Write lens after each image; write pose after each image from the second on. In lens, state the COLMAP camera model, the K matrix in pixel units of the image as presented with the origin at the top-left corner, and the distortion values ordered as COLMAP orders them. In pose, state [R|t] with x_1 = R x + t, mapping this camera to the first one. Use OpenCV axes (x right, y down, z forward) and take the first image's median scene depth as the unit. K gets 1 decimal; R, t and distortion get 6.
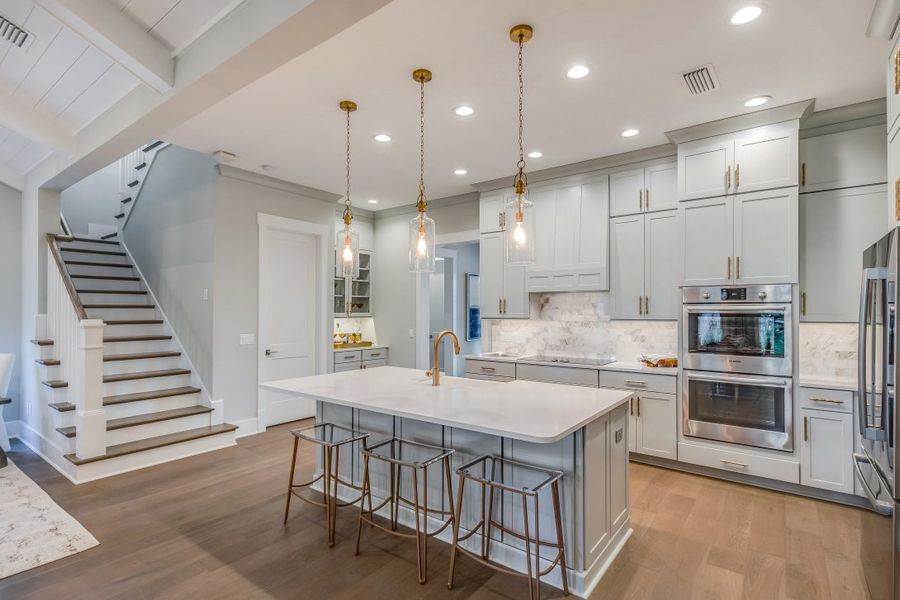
lens RADIAL K [[434.1, 0, 449.7], [0, 434.1, 310.6], [0, 0, 1]] dist [0.032585, -0.000311]
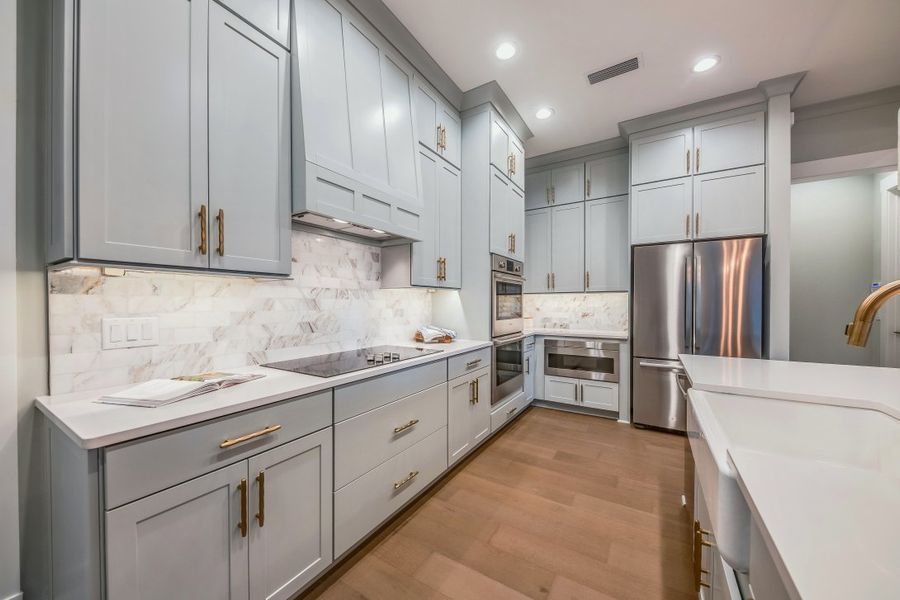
lens RADIAL K [[319.2, 0, 451.7], [0, 319.2, 304.7], [0, 0, 1]] dist [-0.000408, -0.000141]
pose [[-0.090958, -0.004197, 0.995846, -0.164705], [-0.003659, 0.999986, 0.003880, 0.055642], [-0.995848, -0.003291, -0.090972, 1.119146]]
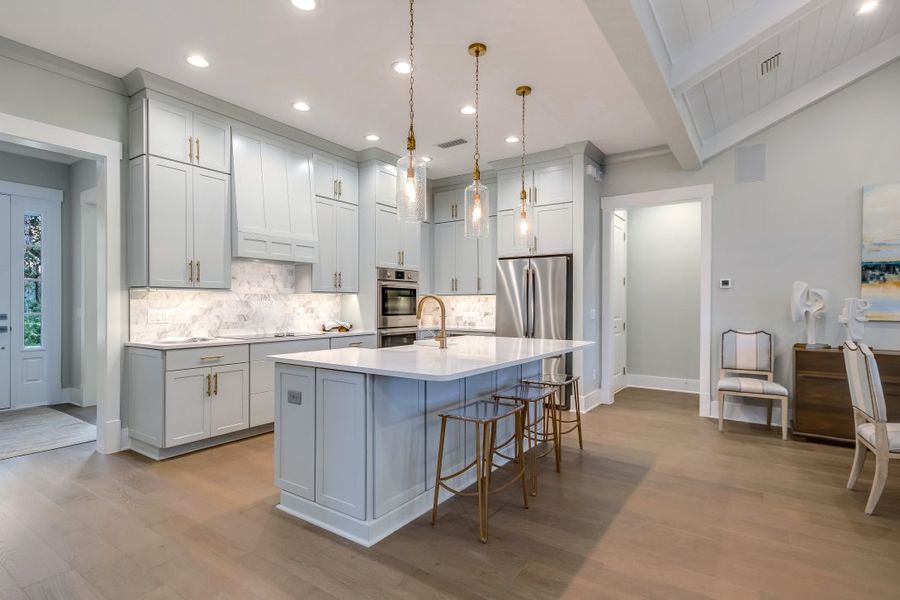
lens RADIAL K [[450.8, 0, 452.3], [0, 450.8, 305.2], [0, 0, 1]] dist [-0.001368, -0.000127]
pose [[-0.041582, -0.002067, 0.999133, -0.839465], [-0.005100, 0.999985, 0.001857, 0.055868], [-0.999122, -0.005018, -0.041592, 0.803209]]
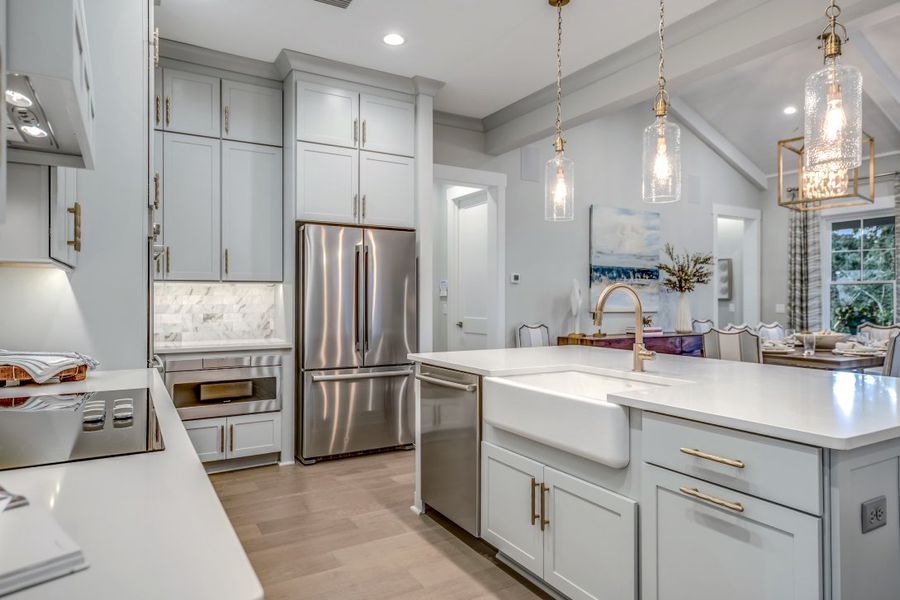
lens RADIAL K [[549.6, 0, 451.1], [0, 549.6, 293.4], [0, 0, 1]] dist [0.003999, 0.002355]
pose [[-0.923839, 0.003541, 0.382765, -0.060693], [-0.002205, 0.999891, -0.014572, 0.058060], [-0.382775, -0.014306, -0.923731, 1.428873]]
